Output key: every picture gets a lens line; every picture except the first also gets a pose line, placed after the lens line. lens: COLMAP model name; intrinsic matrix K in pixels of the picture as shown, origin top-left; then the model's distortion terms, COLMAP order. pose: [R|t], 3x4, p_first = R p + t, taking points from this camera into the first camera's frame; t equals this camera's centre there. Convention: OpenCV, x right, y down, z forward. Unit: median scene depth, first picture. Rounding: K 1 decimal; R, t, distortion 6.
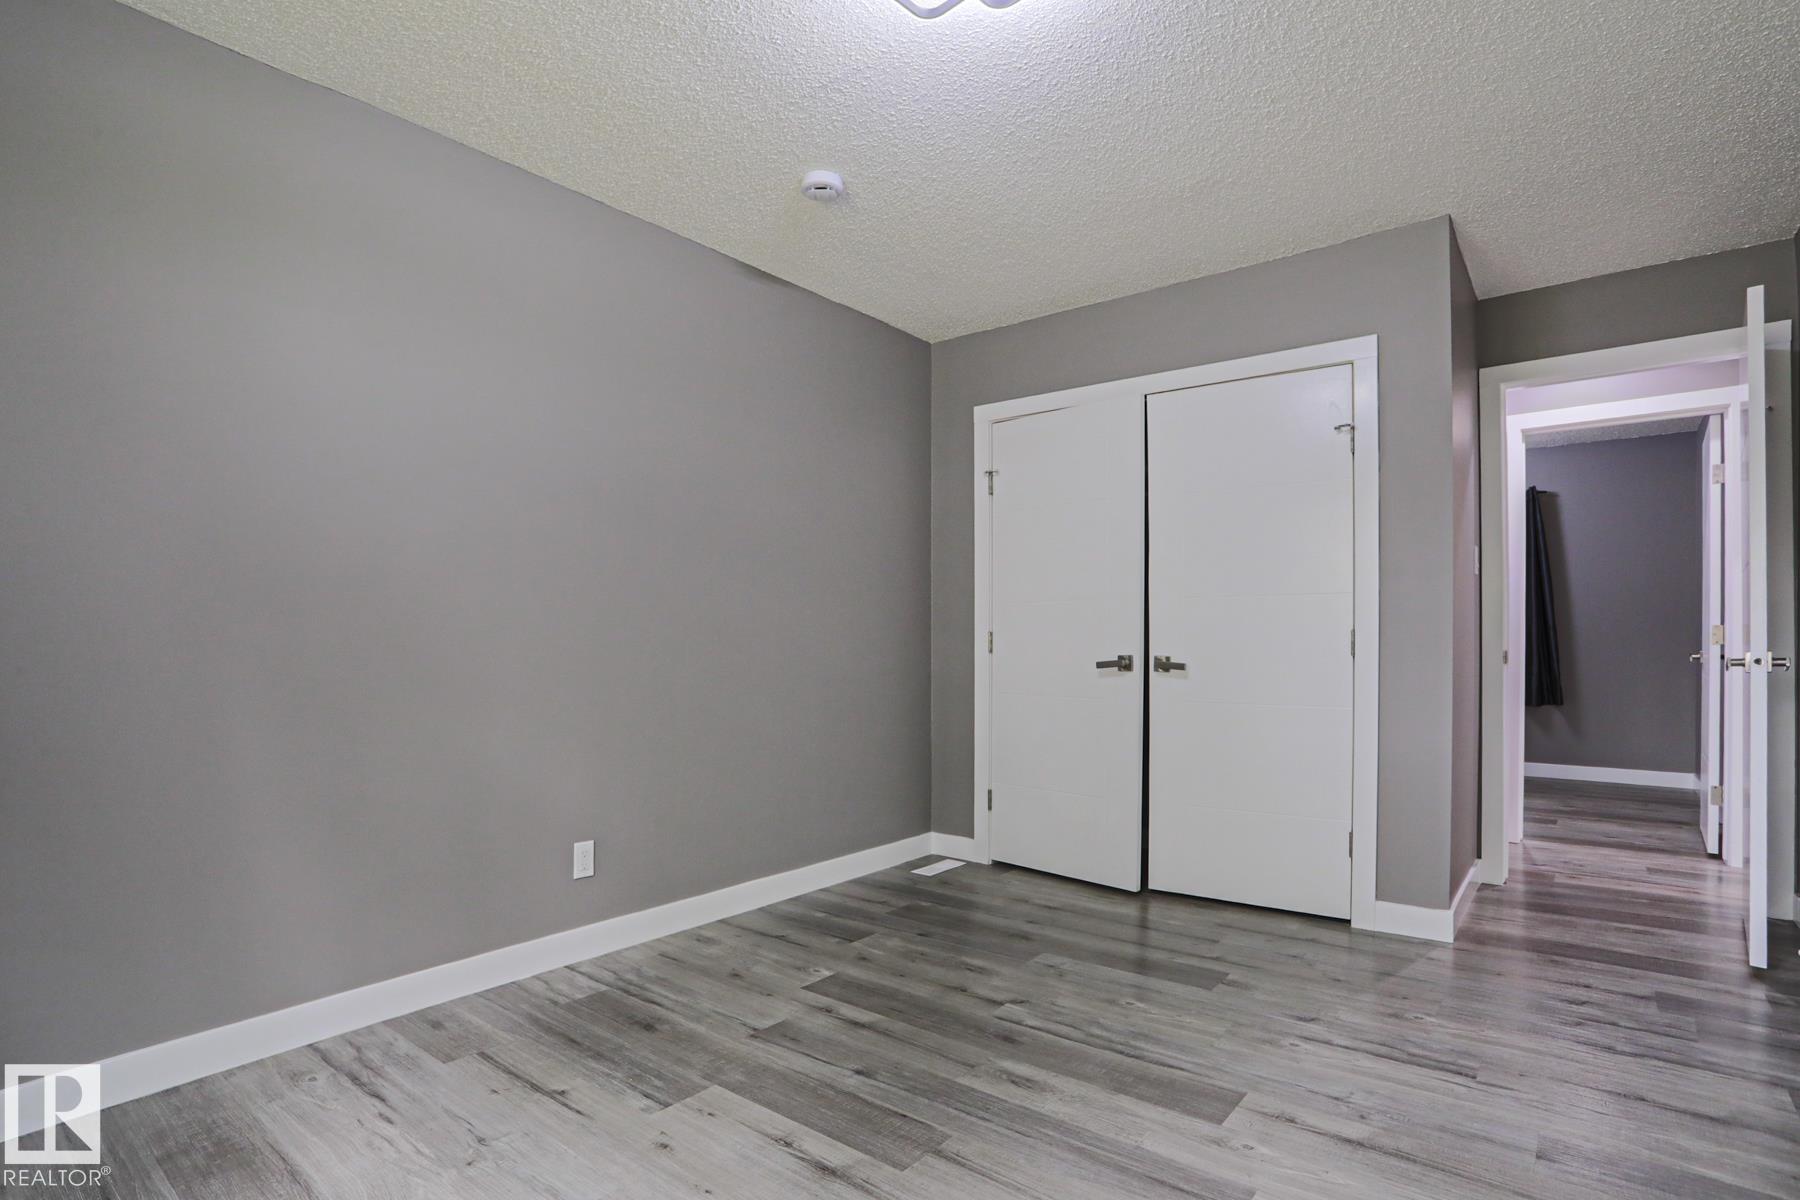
lens RADIAL K [[900.4, 0, 900.0], [0, 900.4, 600.0], [0, 0, 1]] dist [-0.069639, 0.037750]
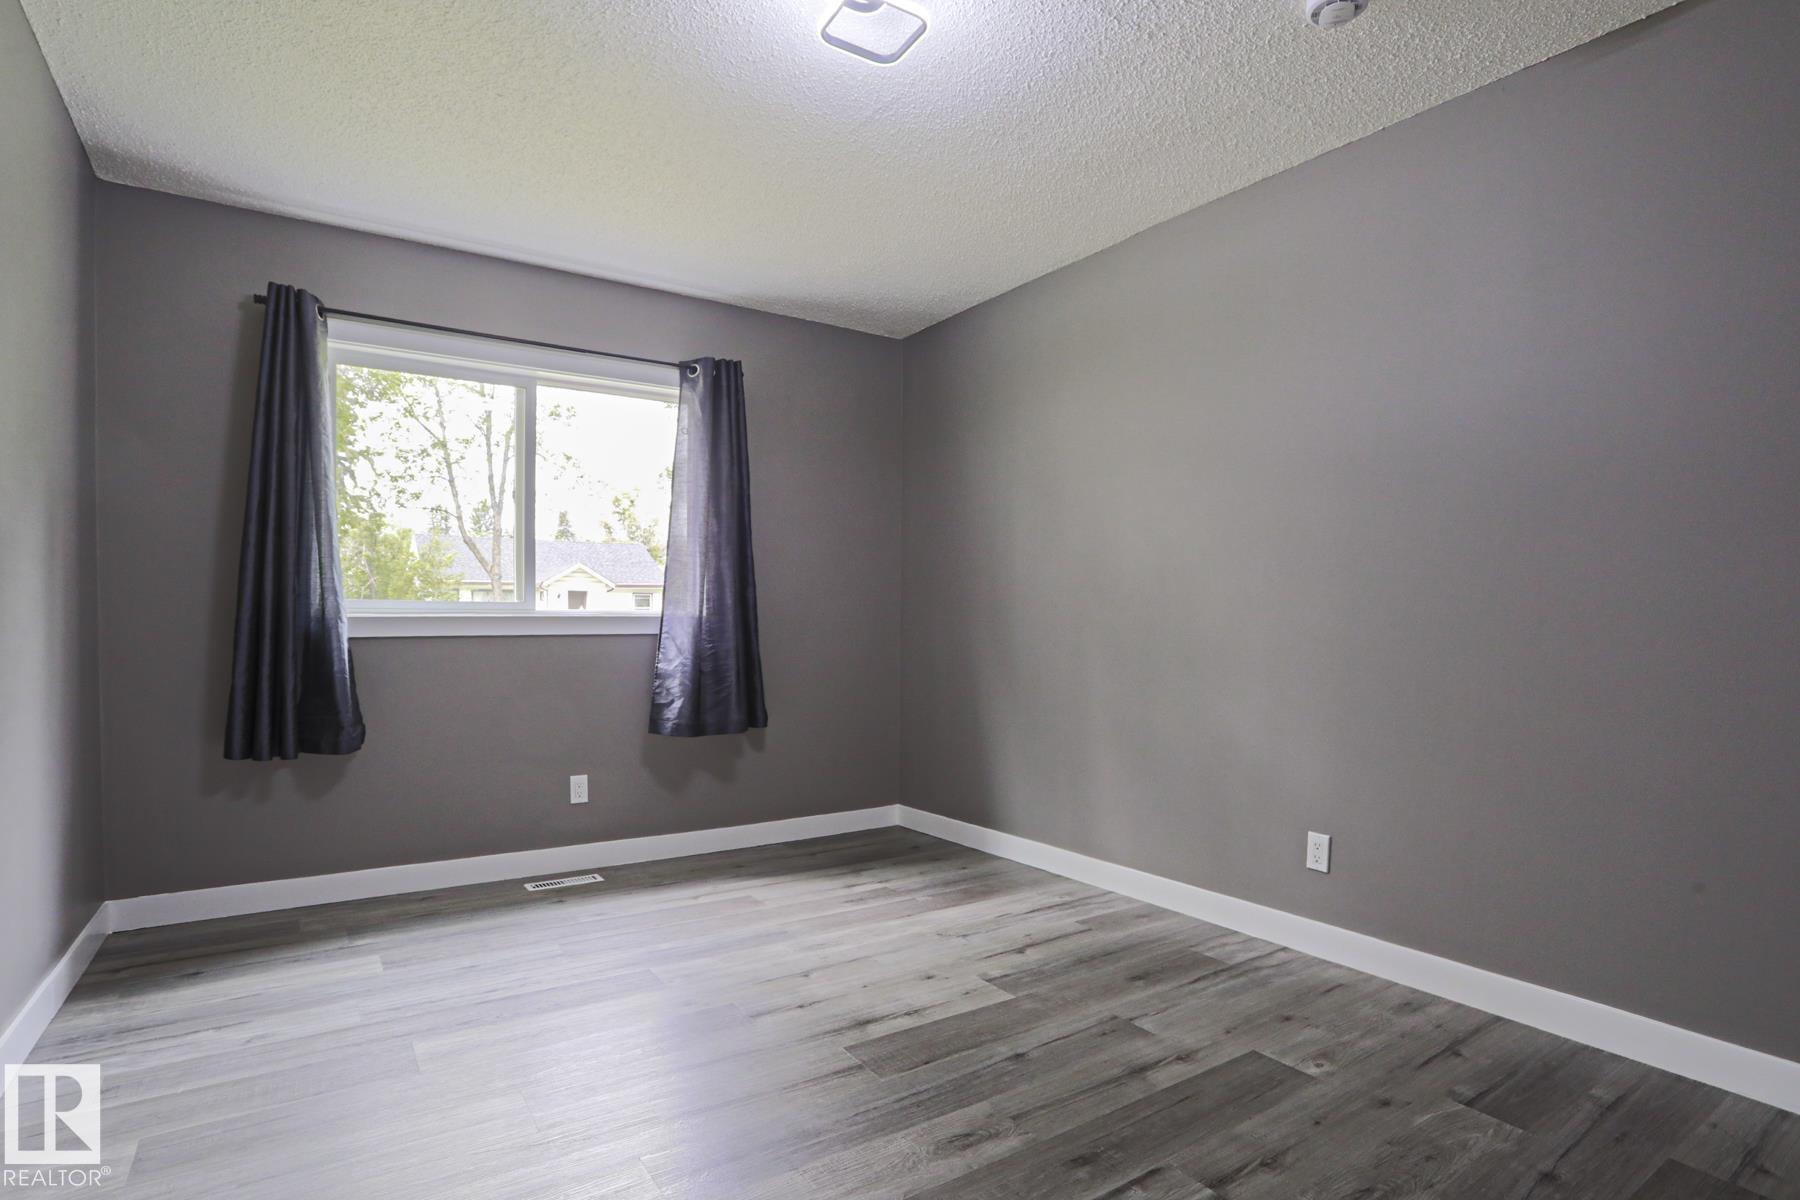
lens RADIAL K [[900.4, 0, 900.0], [0, 900.4, 600.0], [0, 0, 1]] dist [-0.069639, 0.037750]
pose [[-0.296652, -0.022404, -0.954723, 0.809538], [0.039744, 0.998569, -0.035782, 0.040217], [0.954158, -0.048559, -0.295337, 0.999749]]
